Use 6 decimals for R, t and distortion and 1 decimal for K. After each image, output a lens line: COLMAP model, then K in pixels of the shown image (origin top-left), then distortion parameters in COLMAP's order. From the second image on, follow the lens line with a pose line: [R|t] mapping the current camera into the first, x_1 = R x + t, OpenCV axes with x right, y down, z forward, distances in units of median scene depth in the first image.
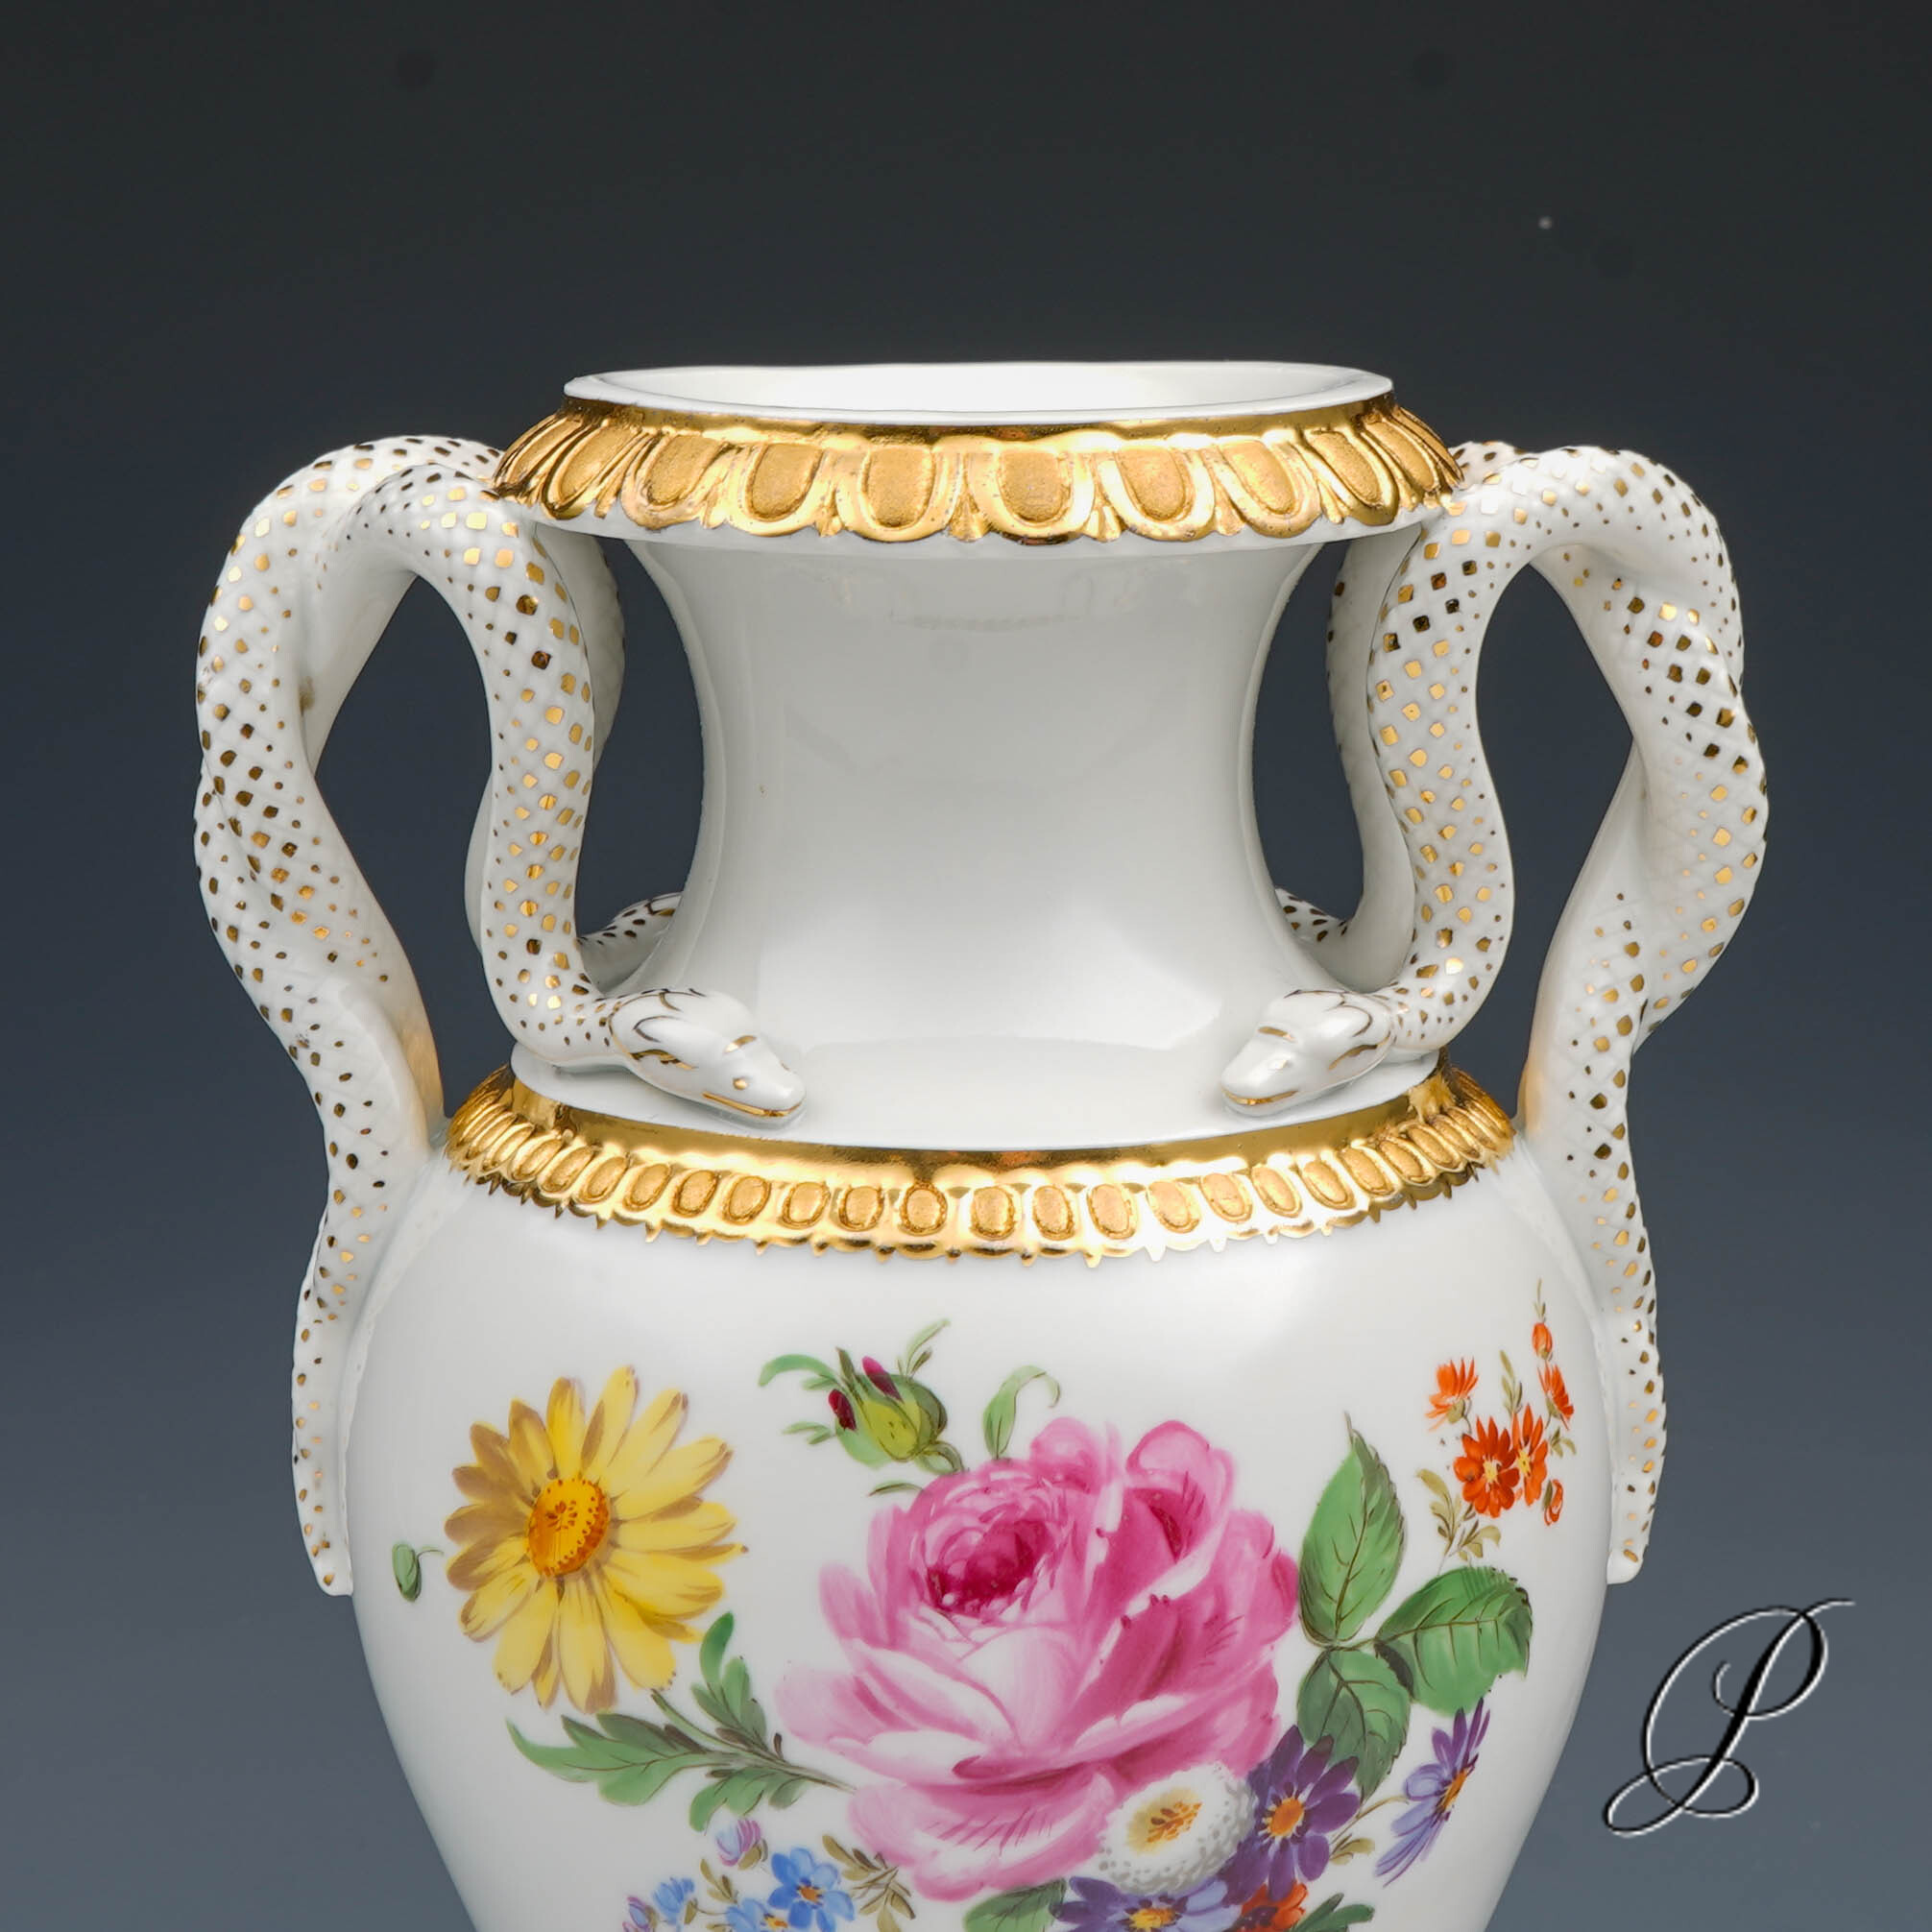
lens RADIAL K [[4885.2, 0, 1007.1], [0, 4885.2, 756.7], [0, 0, 1]] dist [0.073343, 0.000000]
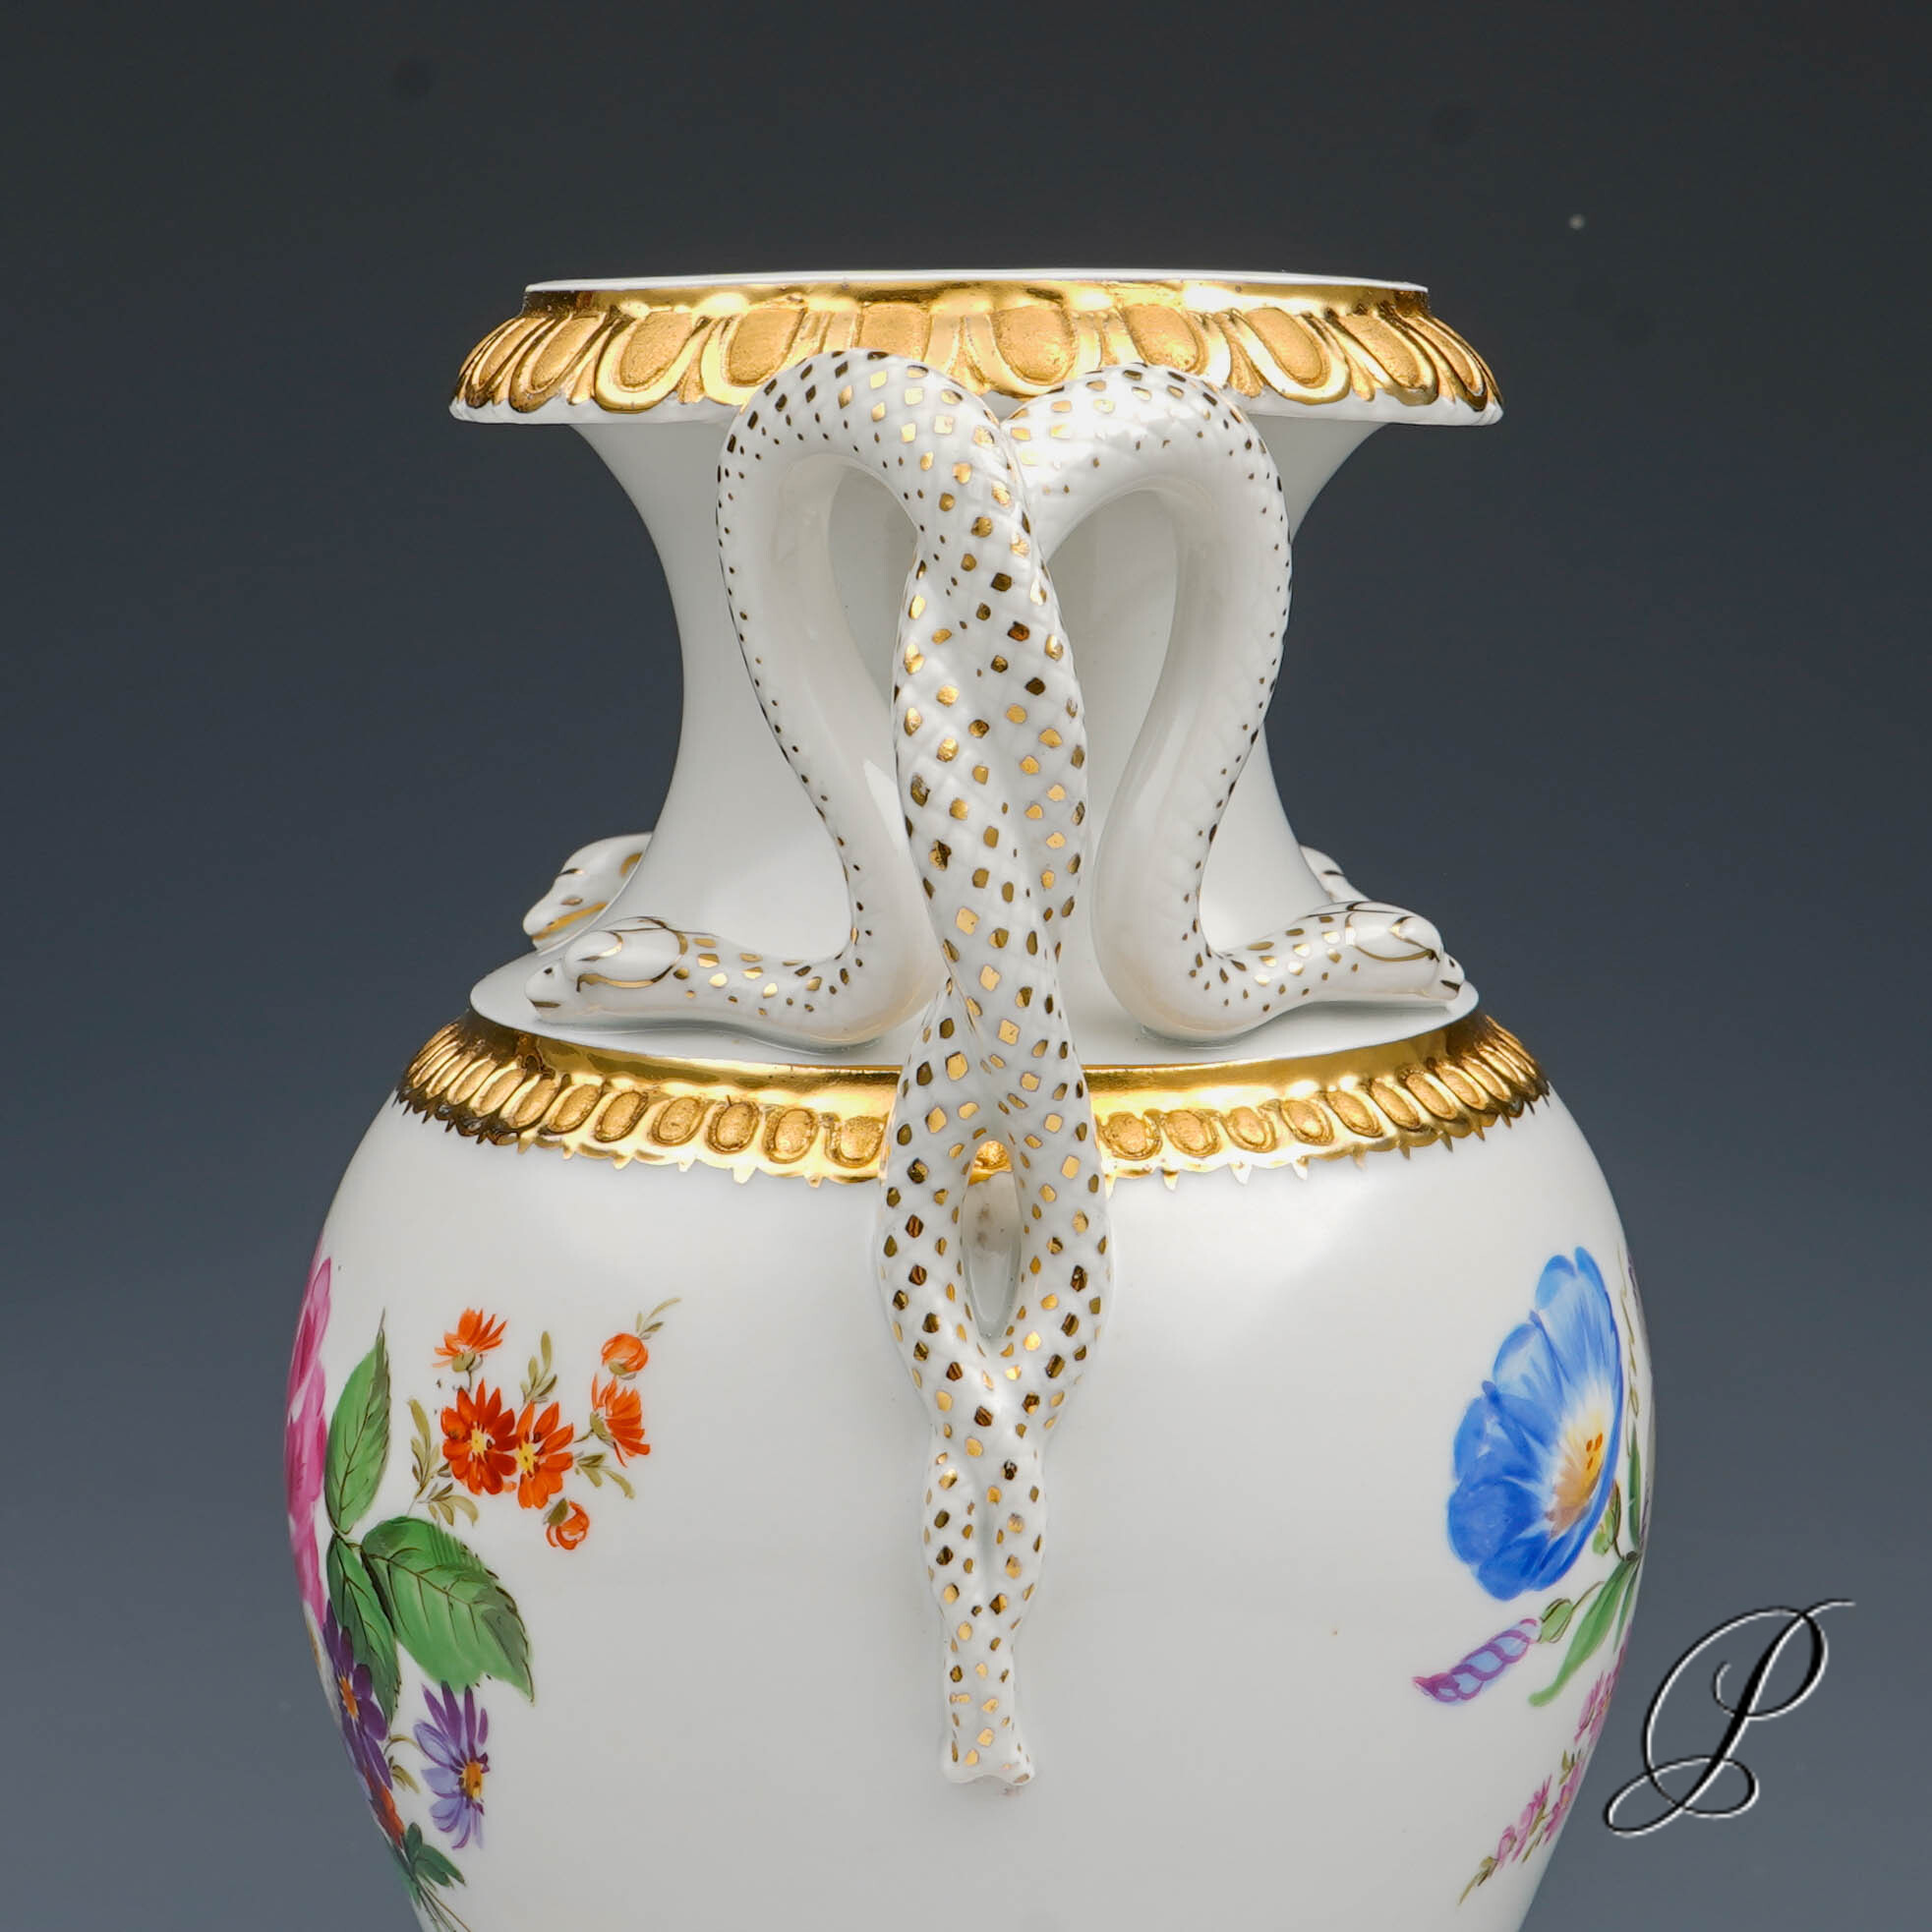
lens RADIAL K [[4703.9, 0, 980.2], [0, 4703.9, 779.6], [0, 0, 1]] dist [0.039013, 0.000000]
pose [[-0.004346, 0.102759, -0.994697, 0.961154], [-0.146073, 0.983971, 0.102290, -0.079243], [0.989264, 0.145743, 0.010734, 1.067499]]
